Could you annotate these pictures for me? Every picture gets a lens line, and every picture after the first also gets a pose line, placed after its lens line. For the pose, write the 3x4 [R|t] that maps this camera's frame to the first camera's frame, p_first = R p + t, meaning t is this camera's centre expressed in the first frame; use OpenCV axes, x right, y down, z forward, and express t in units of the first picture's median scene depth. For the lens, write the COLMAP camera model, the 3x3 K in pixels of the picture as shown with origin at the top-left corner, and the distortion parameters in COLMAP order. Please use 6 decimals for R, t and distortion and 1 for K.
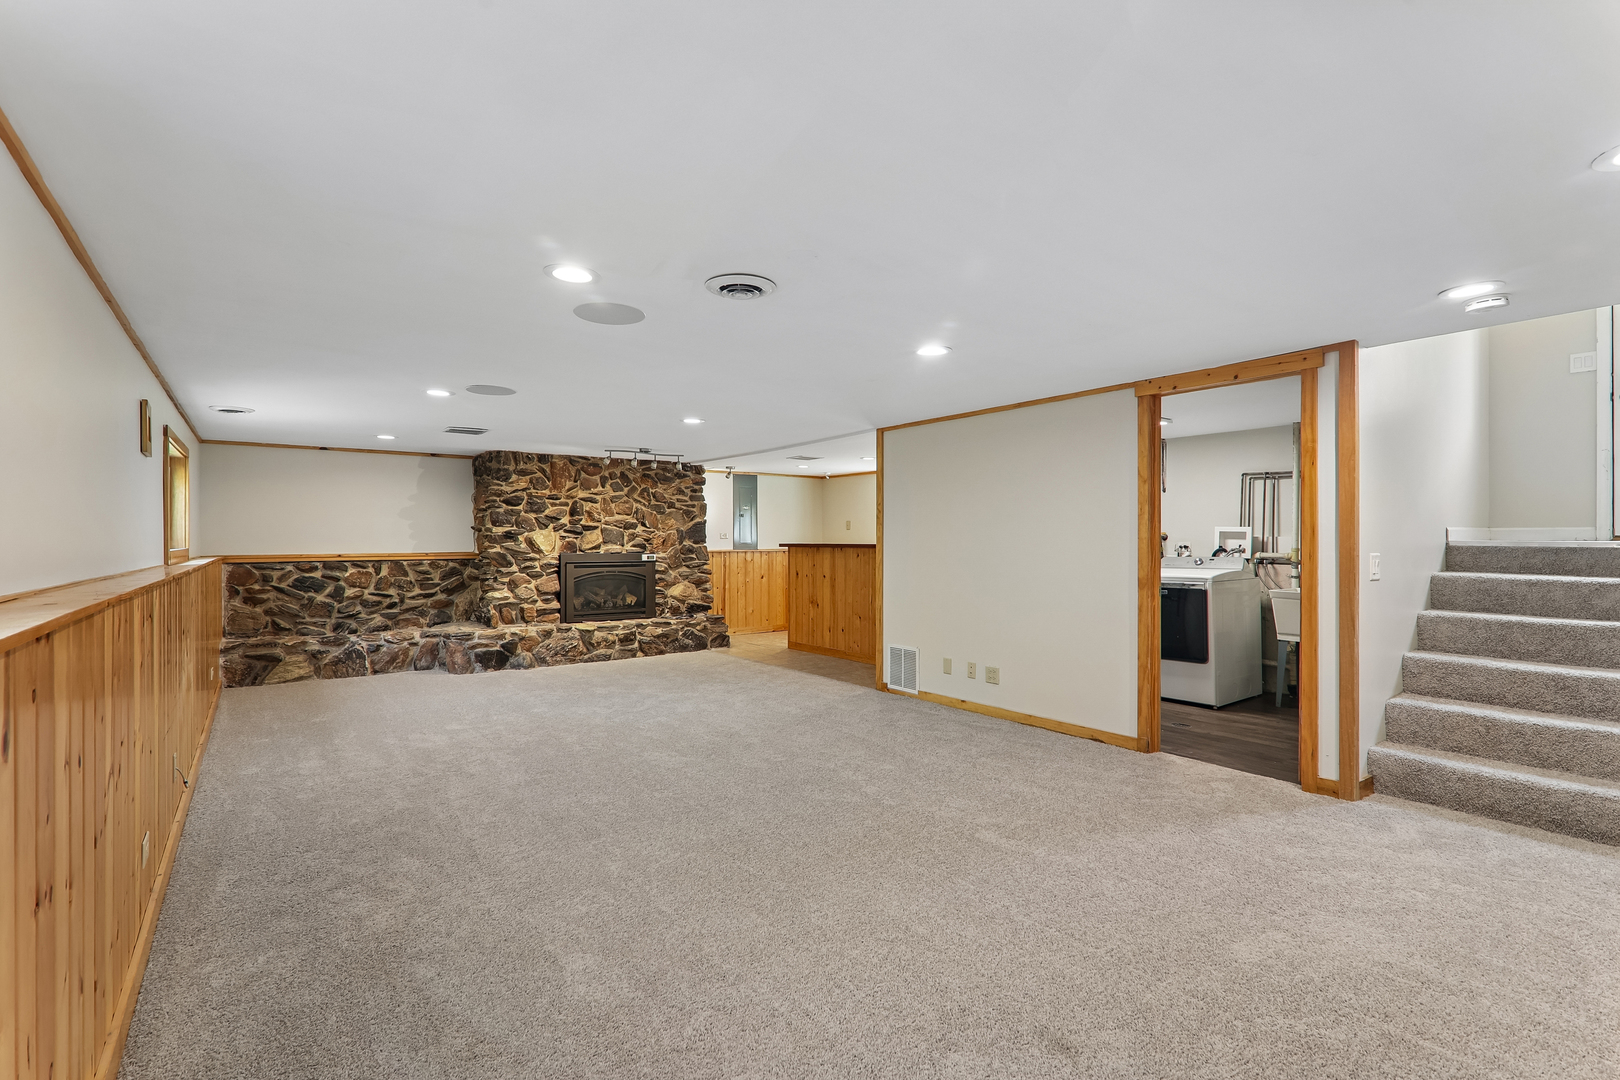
lens RADIAL K [[741.5, 0, 802.4], [0, 741.5, 541.6], [0, 0, 1]] dist [-0.003348, 0.000788]
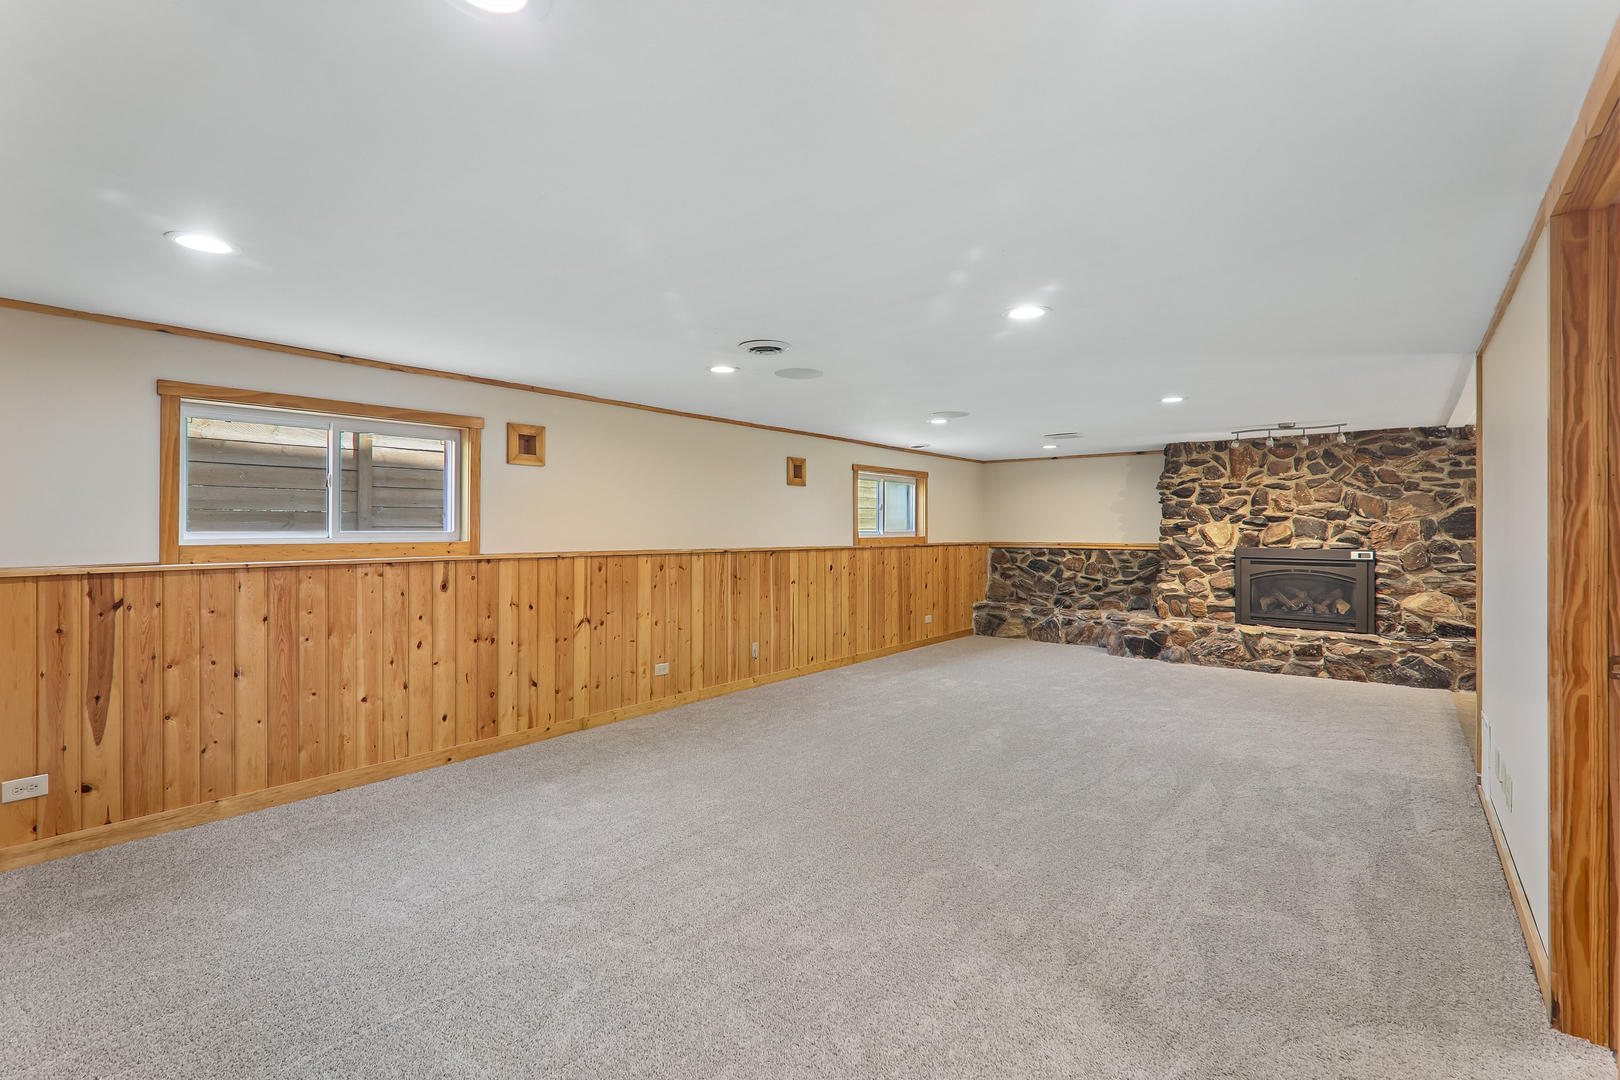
lens RADIAL K [[741.5, 0, 804.9], [0, 741.5, 531.3], [0, 0, 1]] dist [-0.003348, 0.000788]
pose [[0.259962, 0.005087, -0.965605, 0.423339], [-0.004288, 0.999982, 0.004114, -0.005240], [0.965609, 0.003071, 0.259979, 0.249253]]
